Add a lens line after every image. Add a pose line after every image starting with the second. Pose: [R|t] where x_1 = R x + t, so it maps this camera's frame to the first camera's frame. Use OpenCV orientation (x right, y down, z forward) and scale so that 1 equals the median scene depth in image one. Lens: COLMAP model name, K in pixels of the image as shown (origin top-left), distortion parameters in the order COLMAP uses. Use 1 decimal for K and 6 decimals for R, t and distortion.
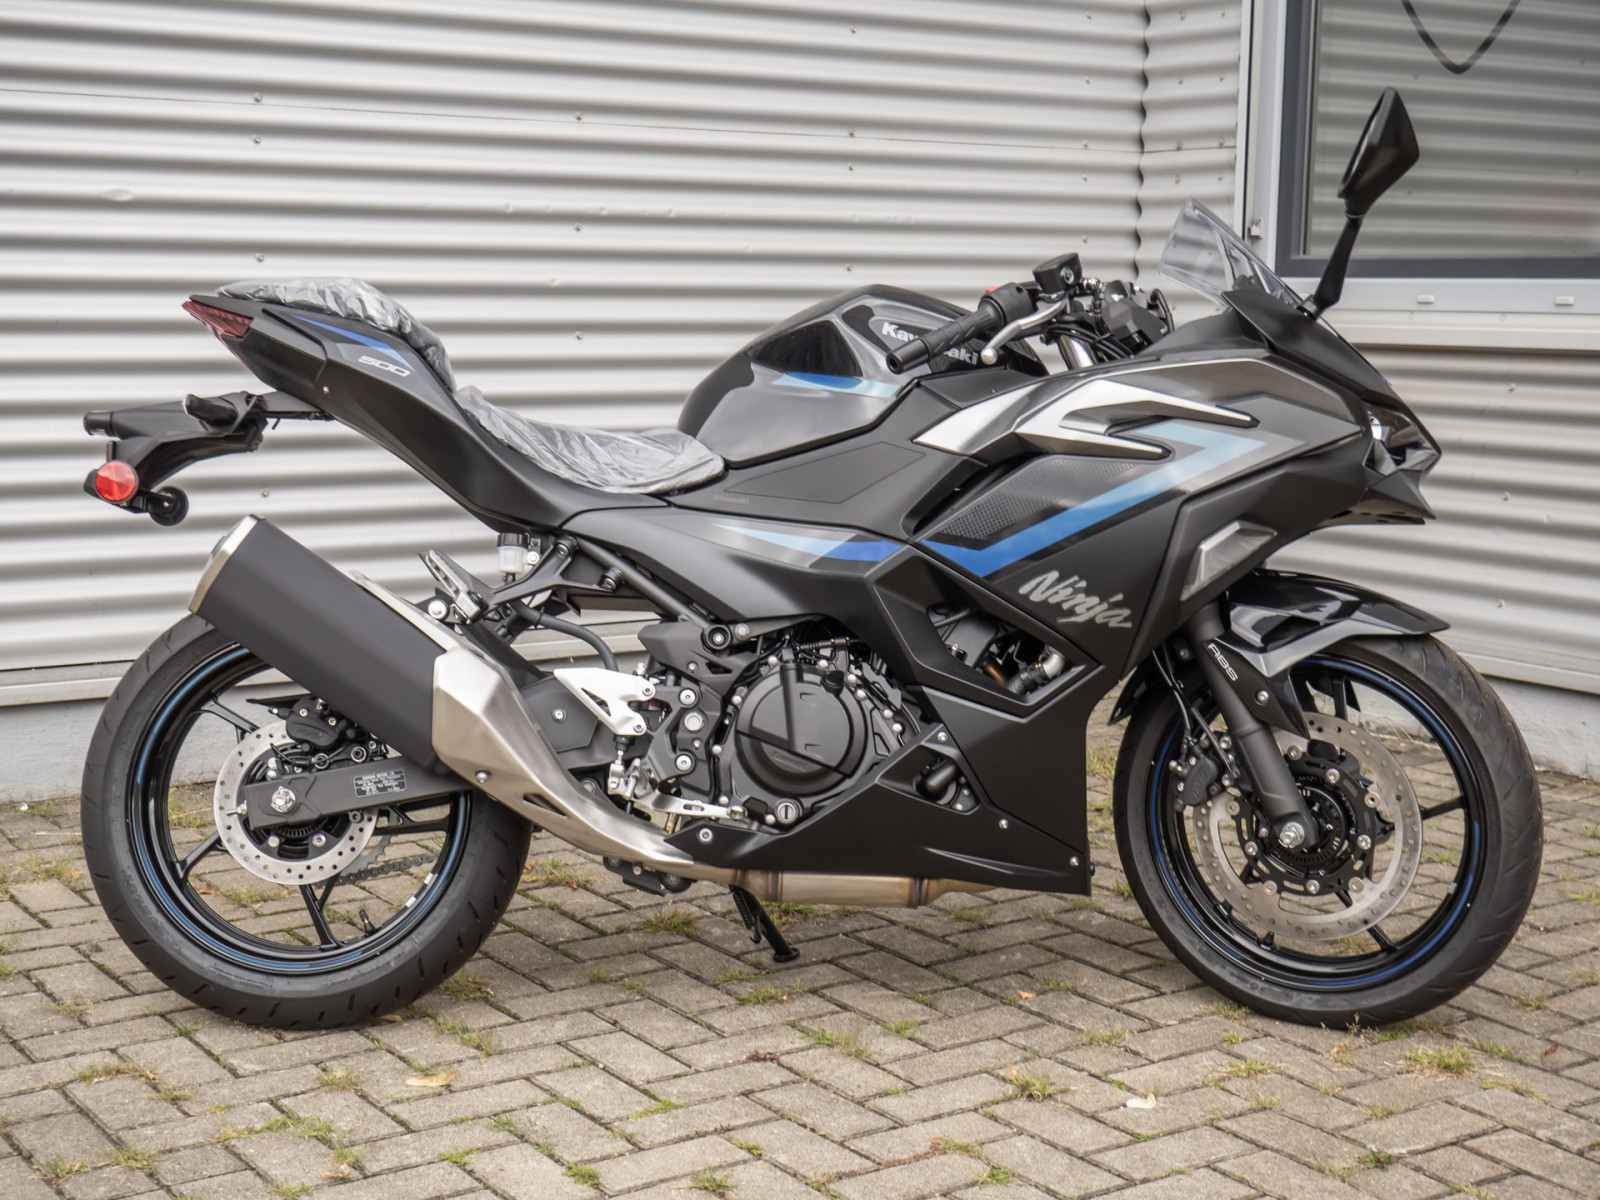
lens RADIAL K [[2324.2, 0, 800.0], [0, 2324.2, 600.0], [0, 0, 1]] dist [0.019234, 0.046904]
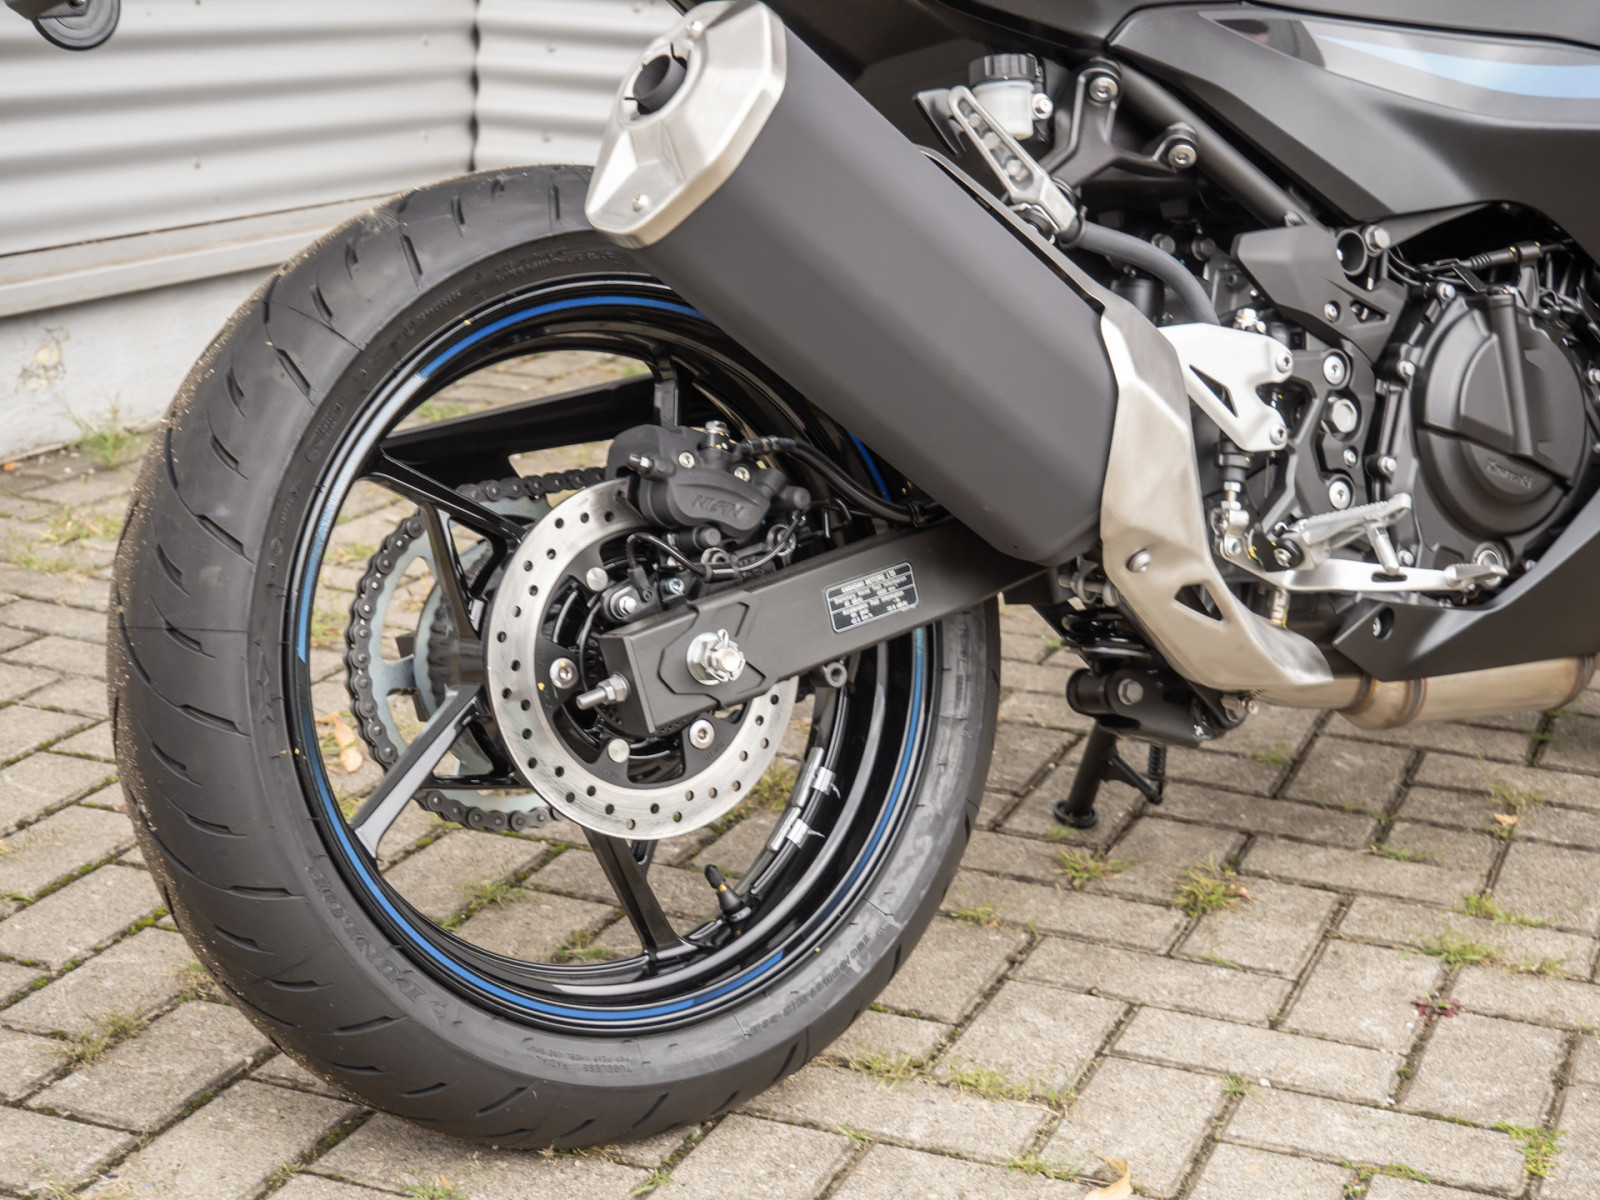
lens RADIAL K [[2814.8, 0, 800.0], [0, 2814.8, 600.0], [0, 0, 1]] dist [0.015972, 0.051180]
pose [[0.811540, -0.111927, 0.573476, -0.516347], [0.033085, 0.988709, 0.146149, -0.003735], [-0.583359, -0.099632, 0.806080, 0.552463]]
